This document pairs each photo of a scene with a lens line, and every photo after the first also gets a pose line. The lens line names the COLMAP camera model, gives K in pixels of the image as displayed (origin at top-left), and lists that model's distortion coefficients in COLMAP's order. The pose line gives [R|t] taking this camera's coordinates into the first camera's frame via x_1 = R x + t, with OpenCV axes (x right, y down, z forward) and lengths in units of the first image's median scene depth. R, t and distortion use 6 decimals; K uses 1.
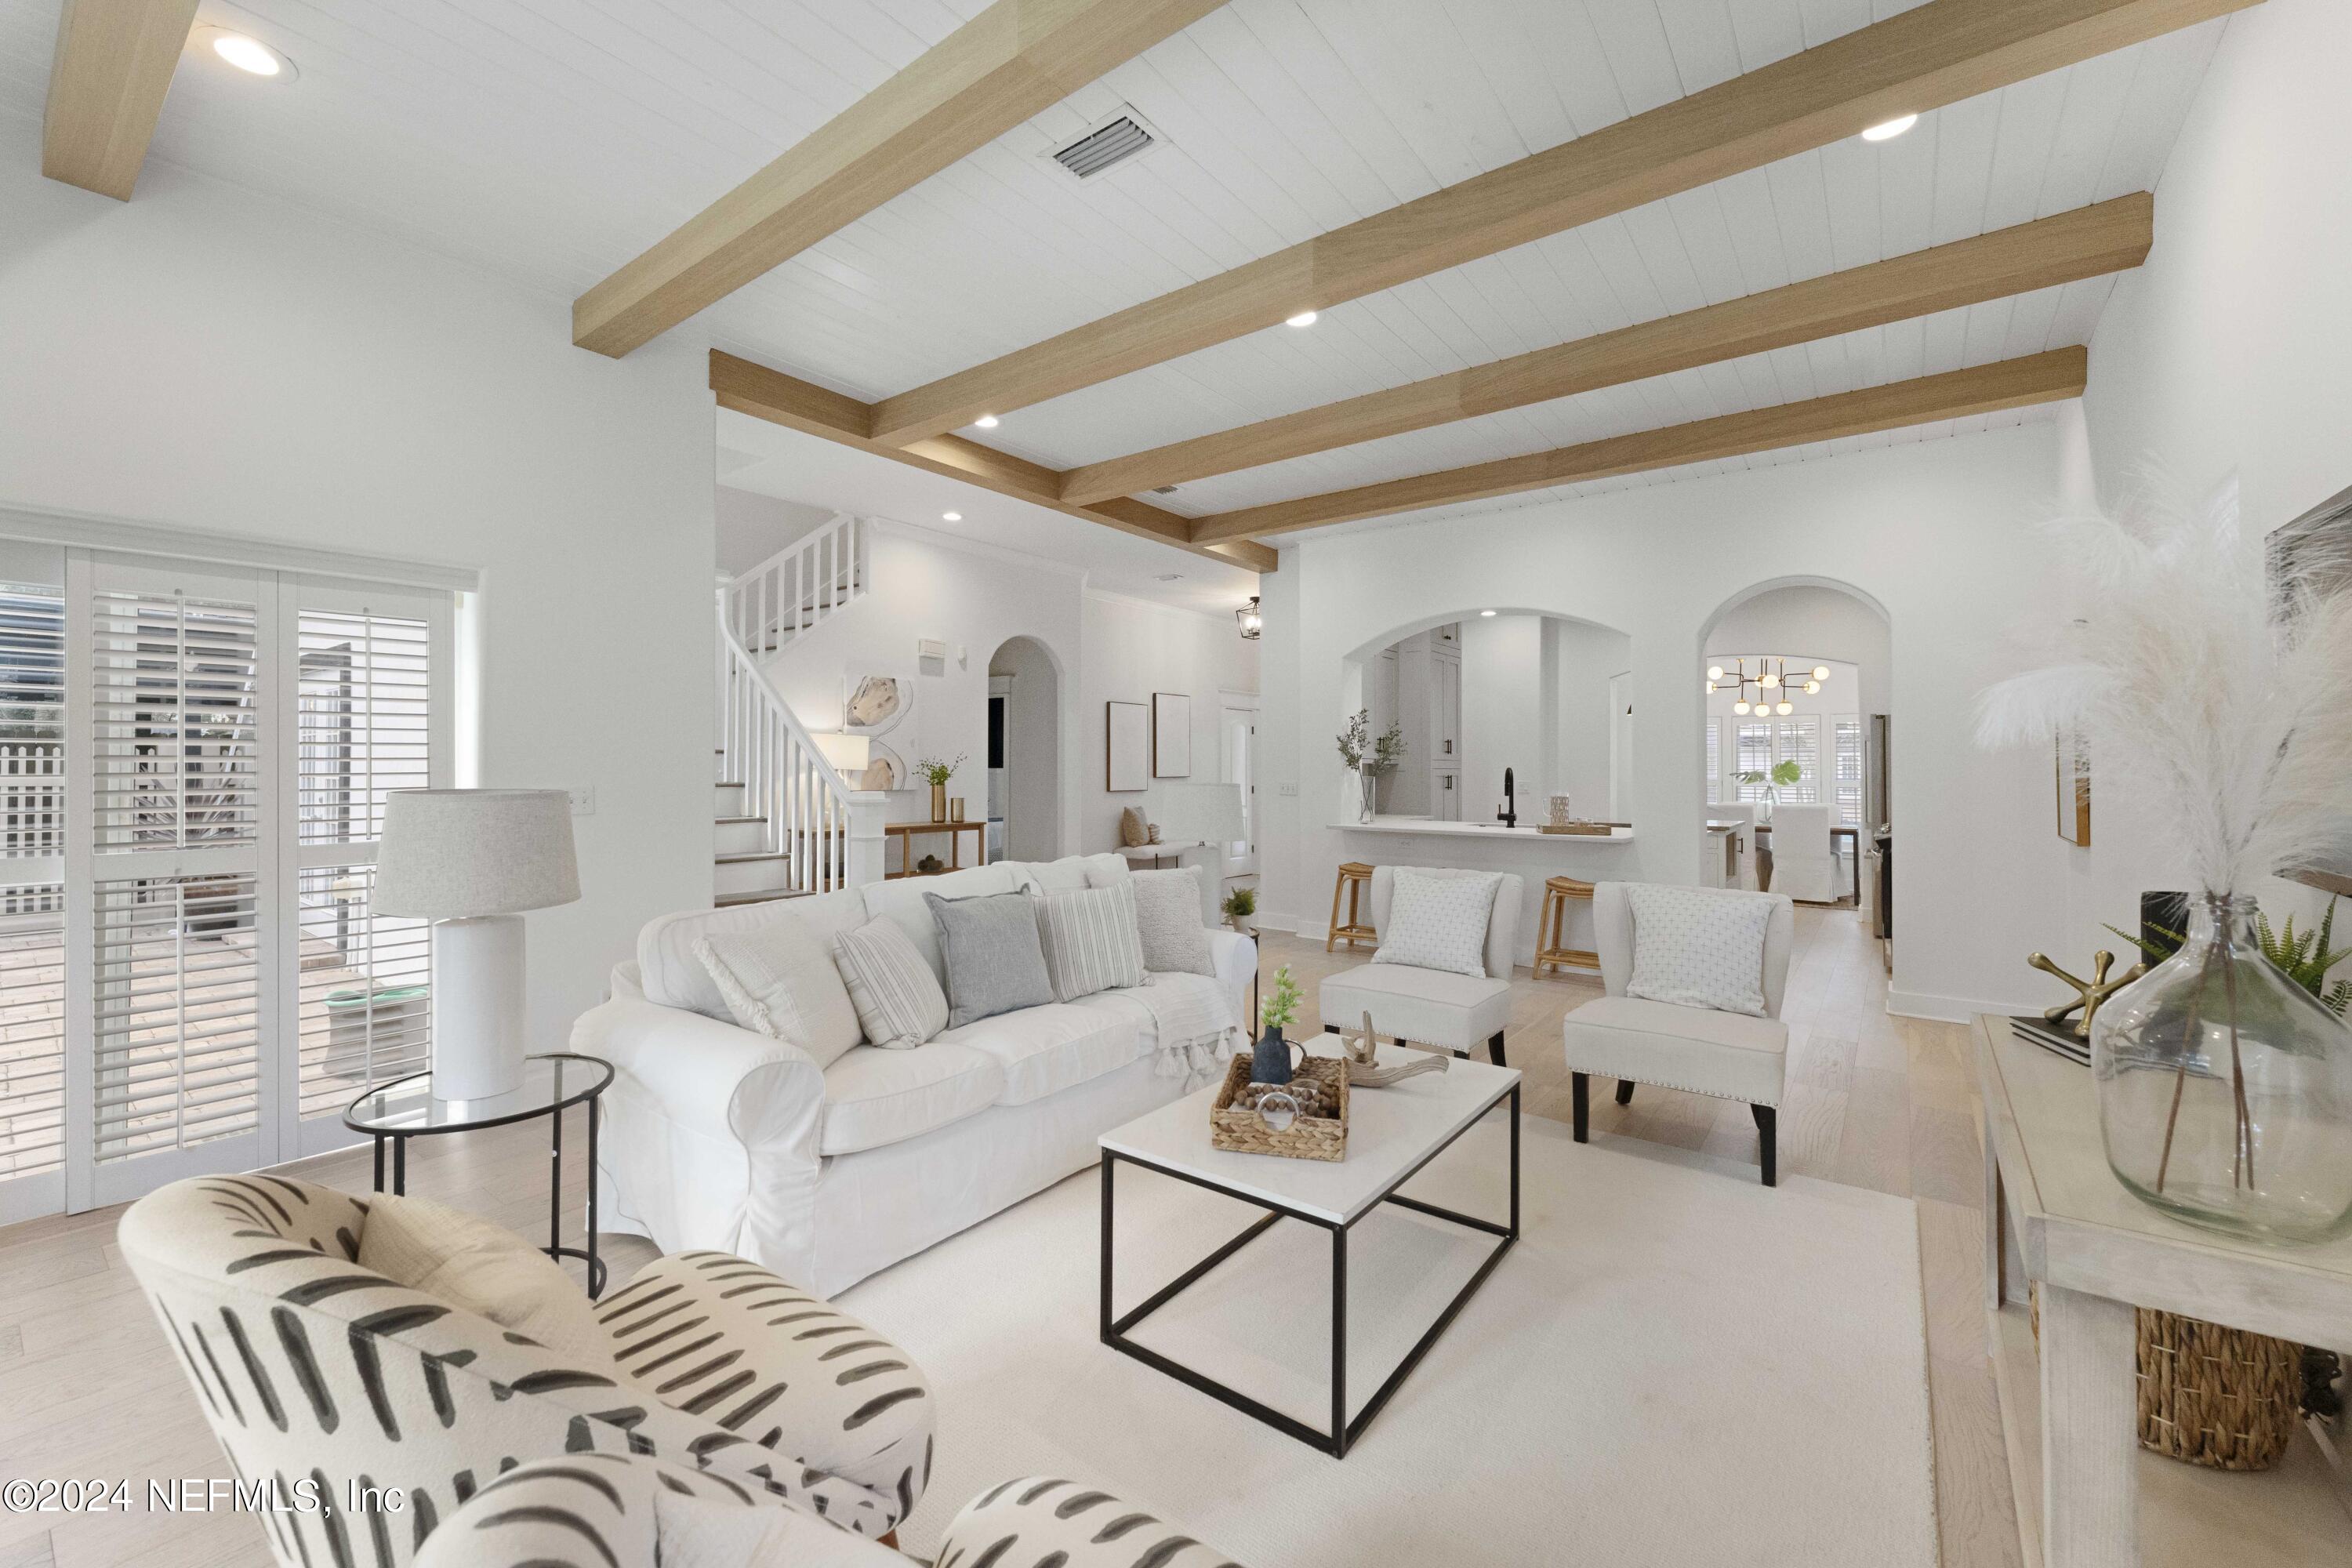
lens RADIAL K [[942.6, 0, 1162.4], [0, 942.6, 765.7], [0, 0, 1]] dist [0.001348, 0.000050]
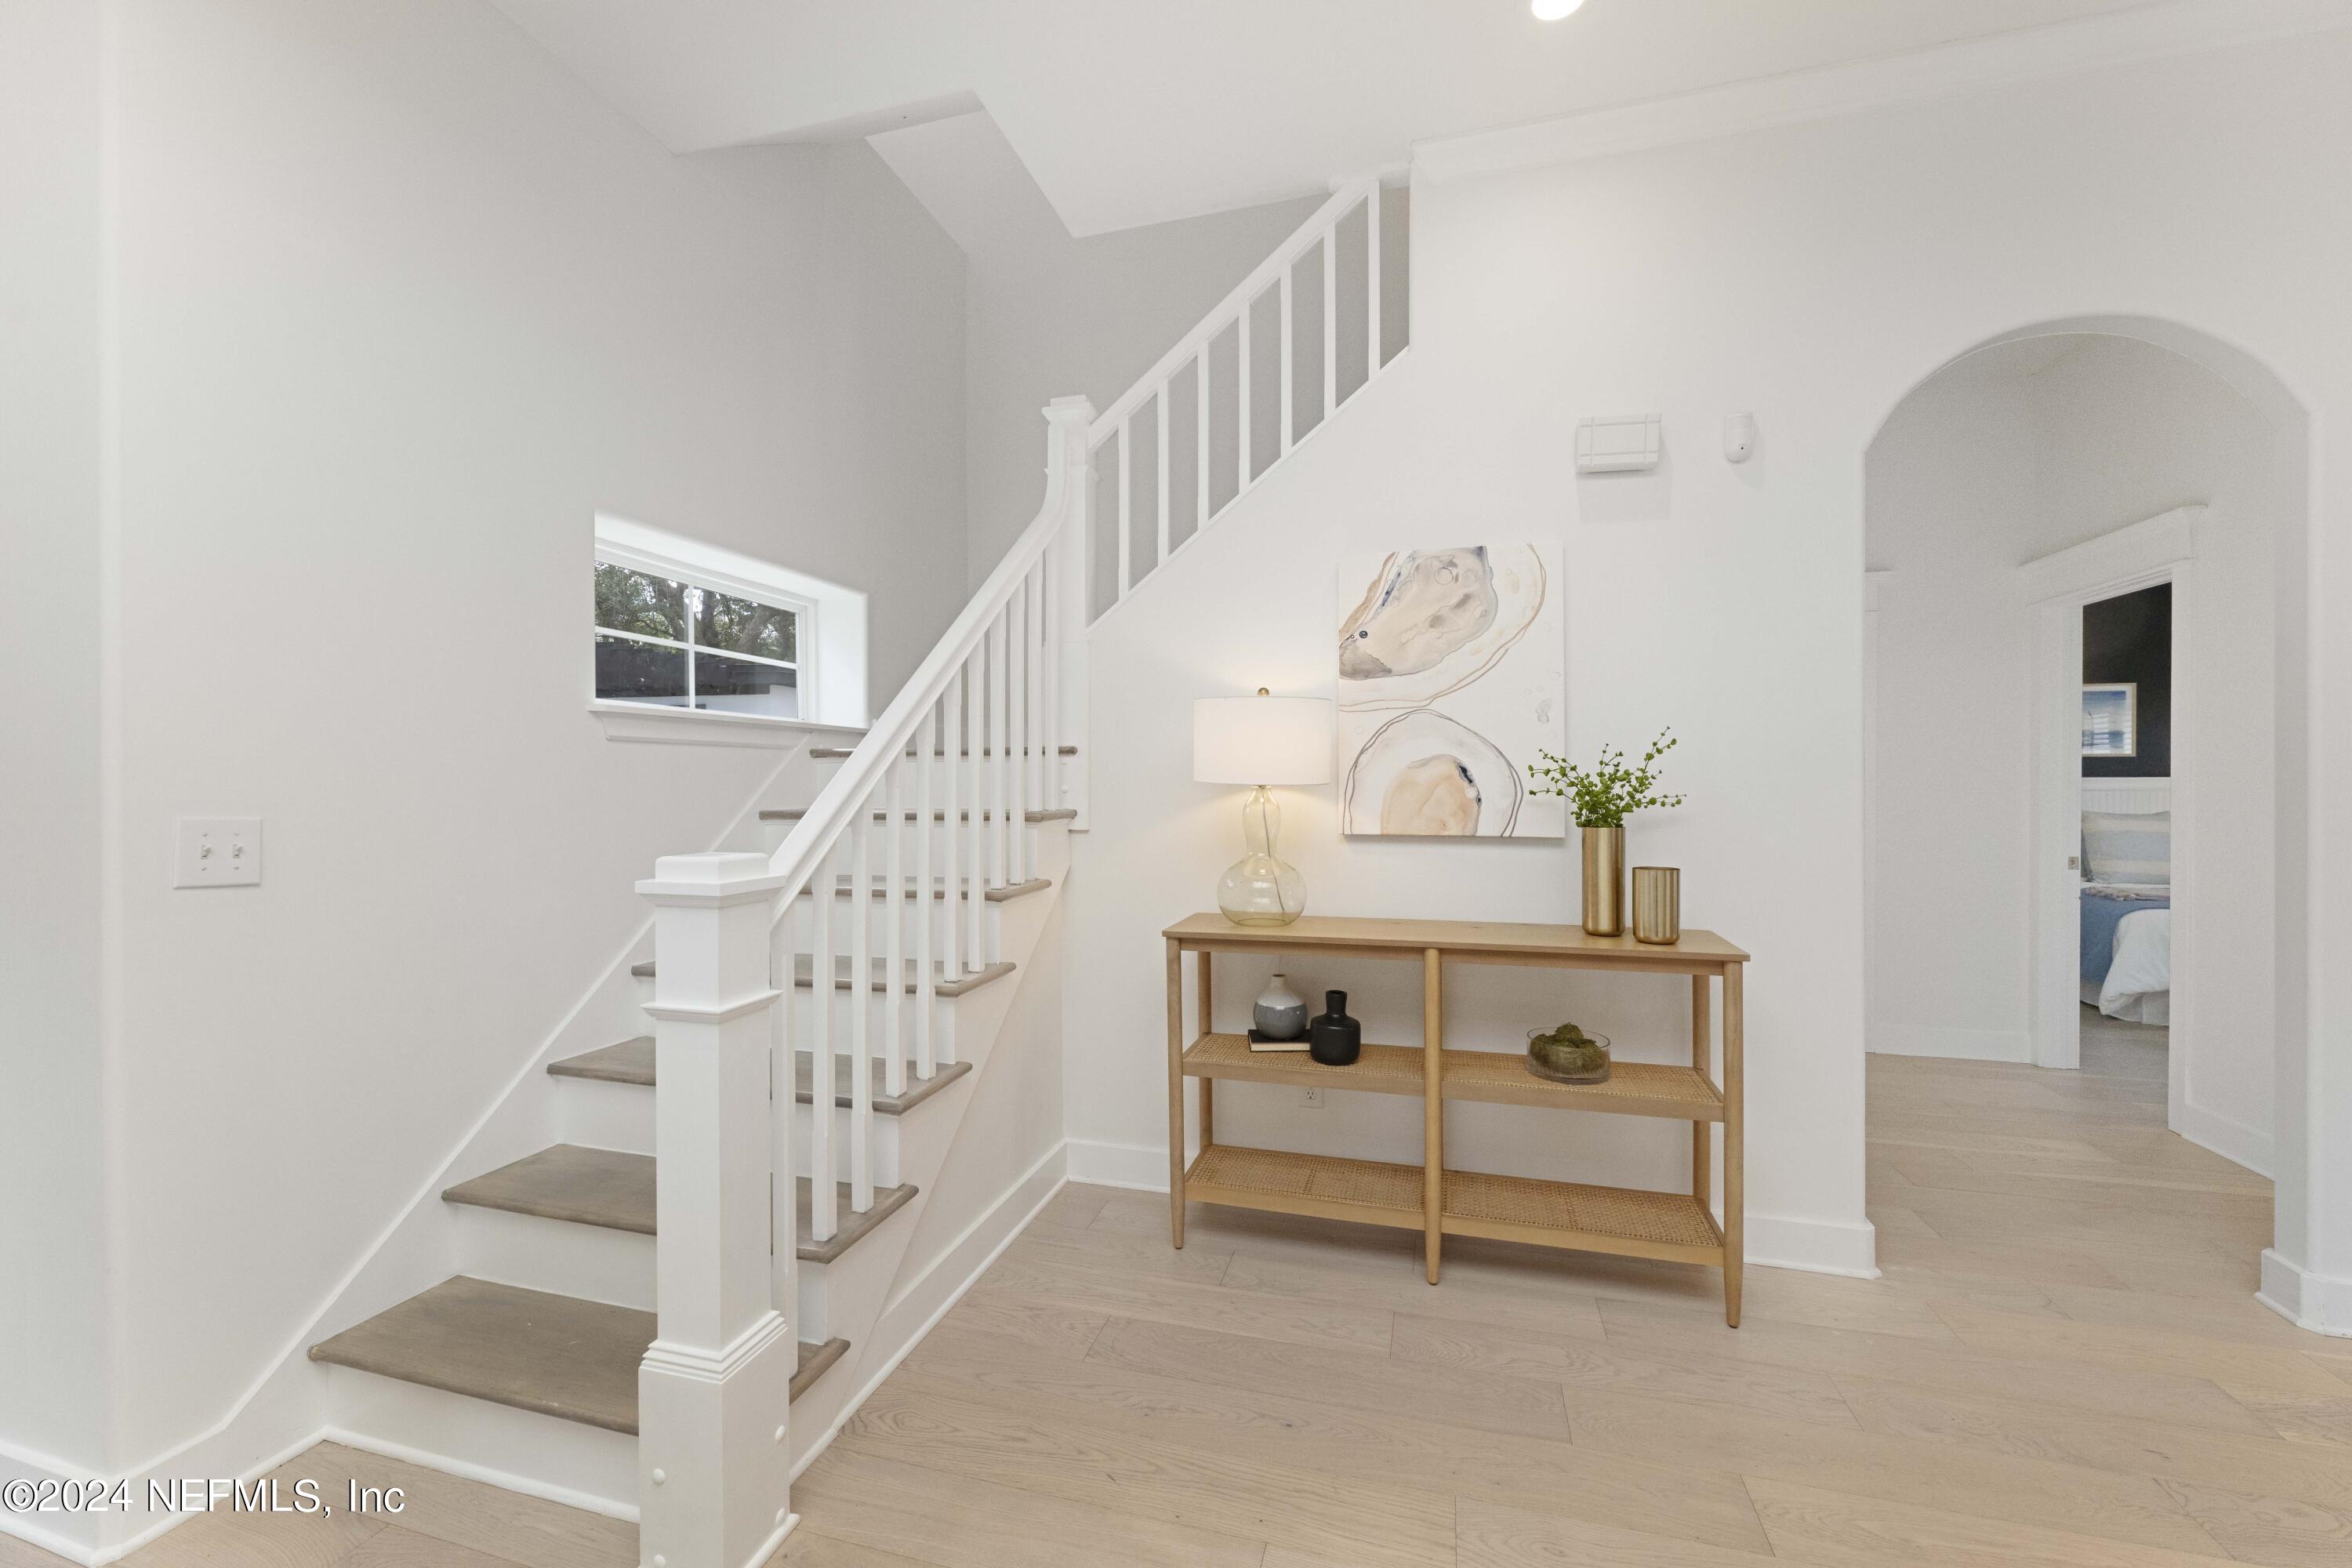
lens RADIAL K [[931.9, 0, 1176.0], [0, 931.9, 784.0], [0, 0, 1]] dist [-0.001062, -0.000019]
pose [[0.366021, 0.000648, -0.930606, 0.023423], [0.010514, 0.999933, 0.004832, 0.001426], [0.930547, -0.011553, 0.365990, 0.756419]]
